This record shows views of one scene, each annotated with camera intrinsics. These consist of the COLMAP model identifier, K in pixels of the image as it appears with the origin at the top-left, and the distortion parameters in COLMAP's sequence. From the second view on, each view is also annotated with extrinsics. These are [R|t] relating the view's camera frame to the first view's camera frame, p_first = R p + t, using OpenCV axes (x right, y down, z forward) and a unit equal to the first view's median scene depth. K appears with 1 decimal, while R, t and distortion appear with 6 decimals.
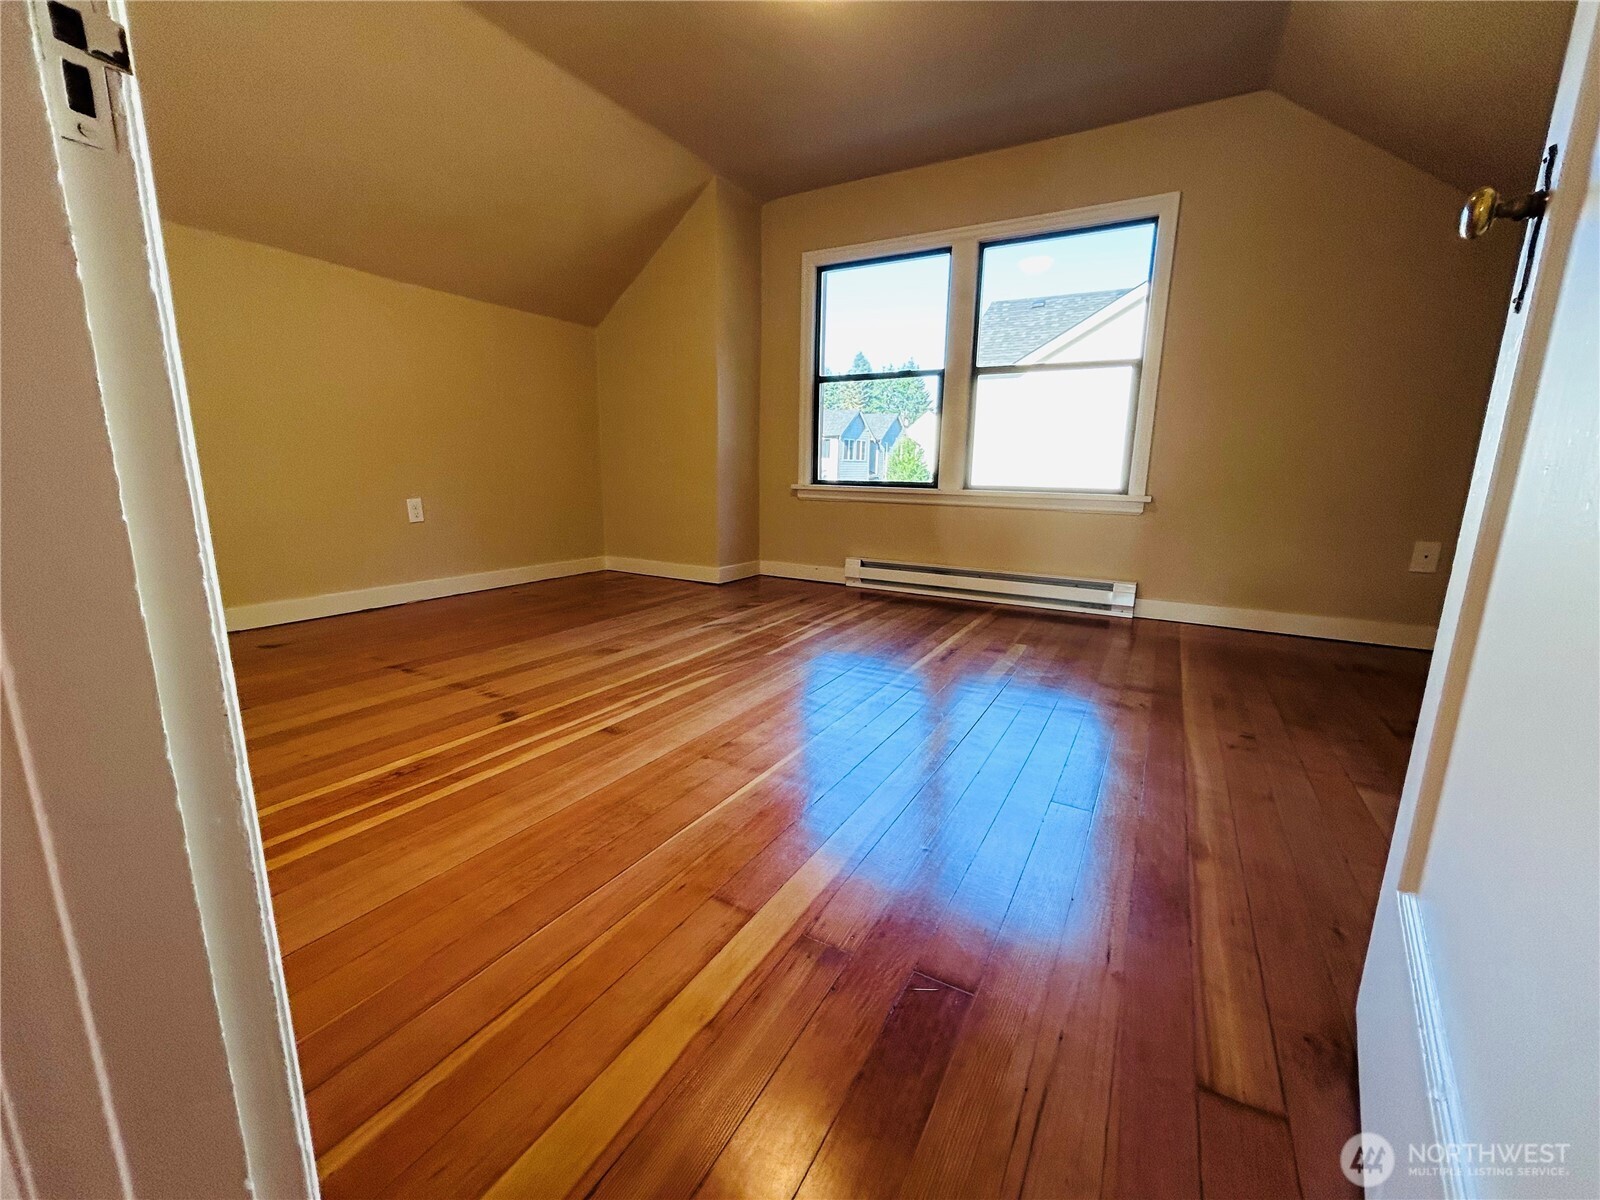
lens RADIAL K [[647.7, 0, 795.9], [0, 647.7, 599.1], [0, 0, 1]] dist [-0.004223, 0.000861]
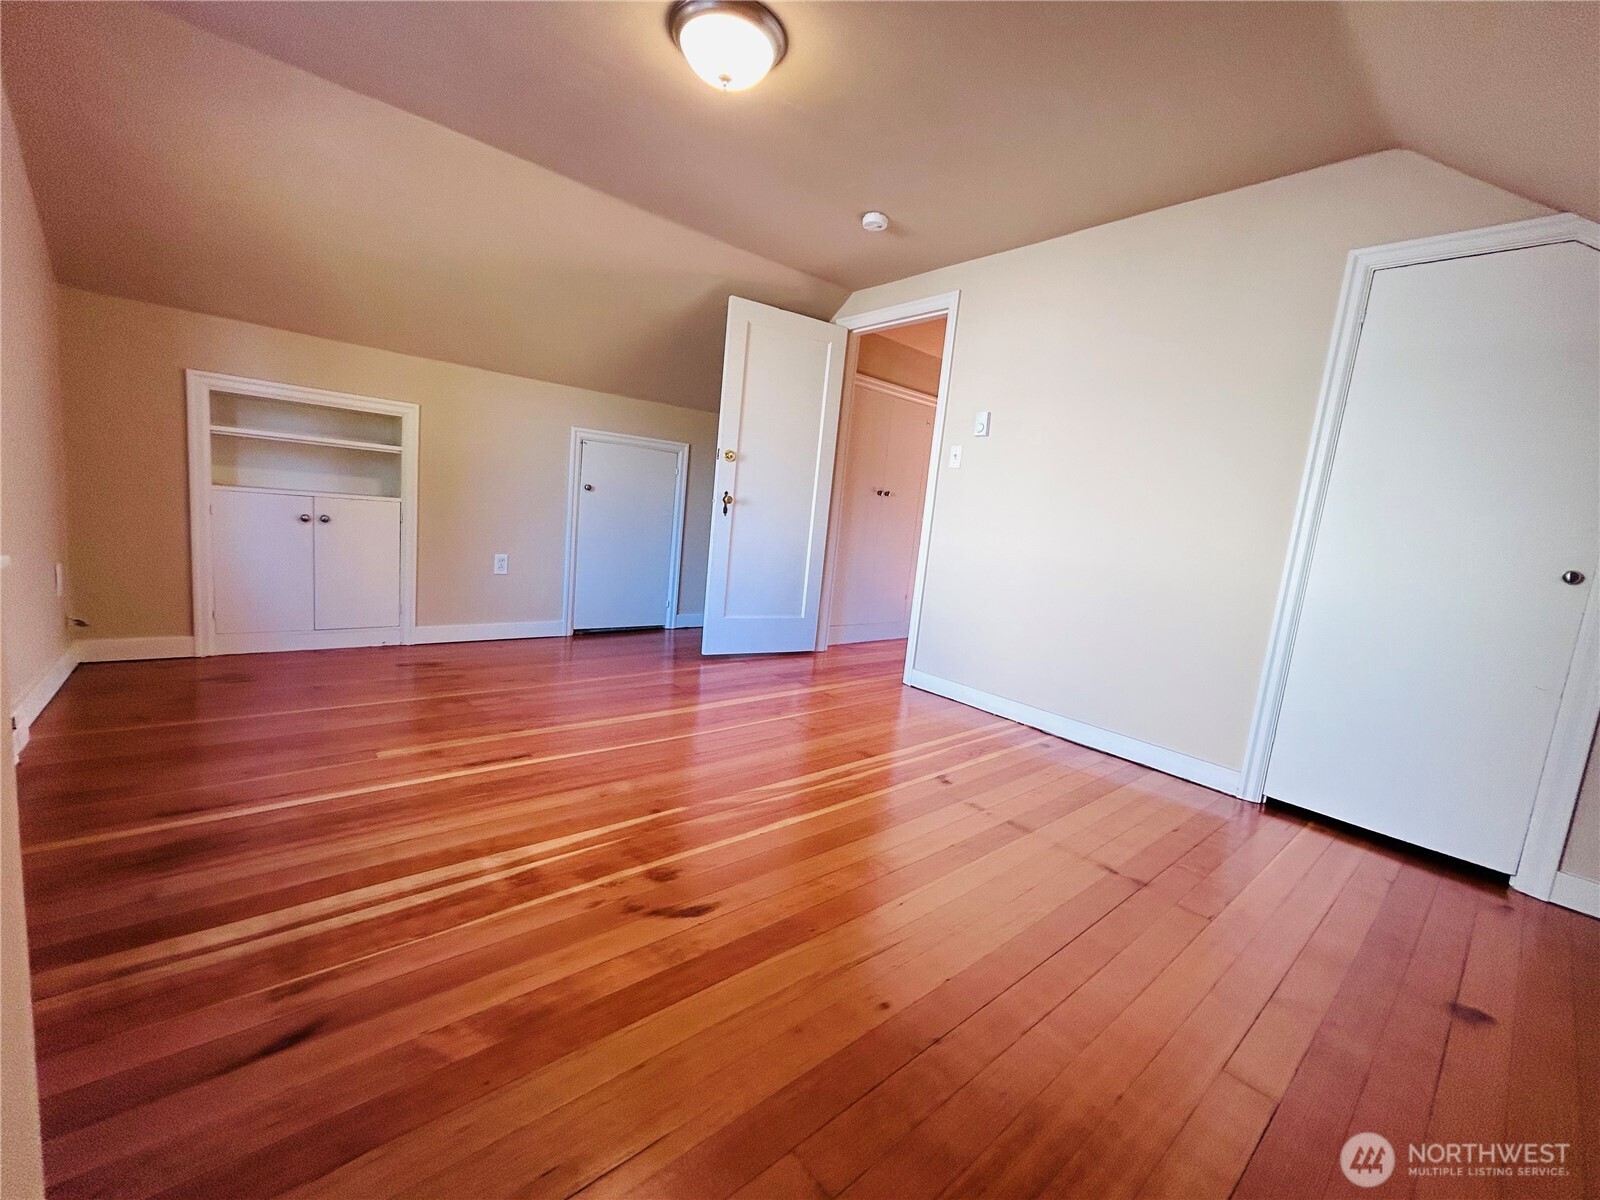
lens RADIAL K [[647.7, 0, 795.9], [0, 647.7, 599.1], [0, 0, 1]] dist [-0.004223, 0.000861]
pose [[-0.935332, -0.148032, 0.321309, -0.479098], [-0.040236, 0.946863, 0.319109, -0.511374], [-0.351474, 0.285545, -0.891588, 1.954581]]
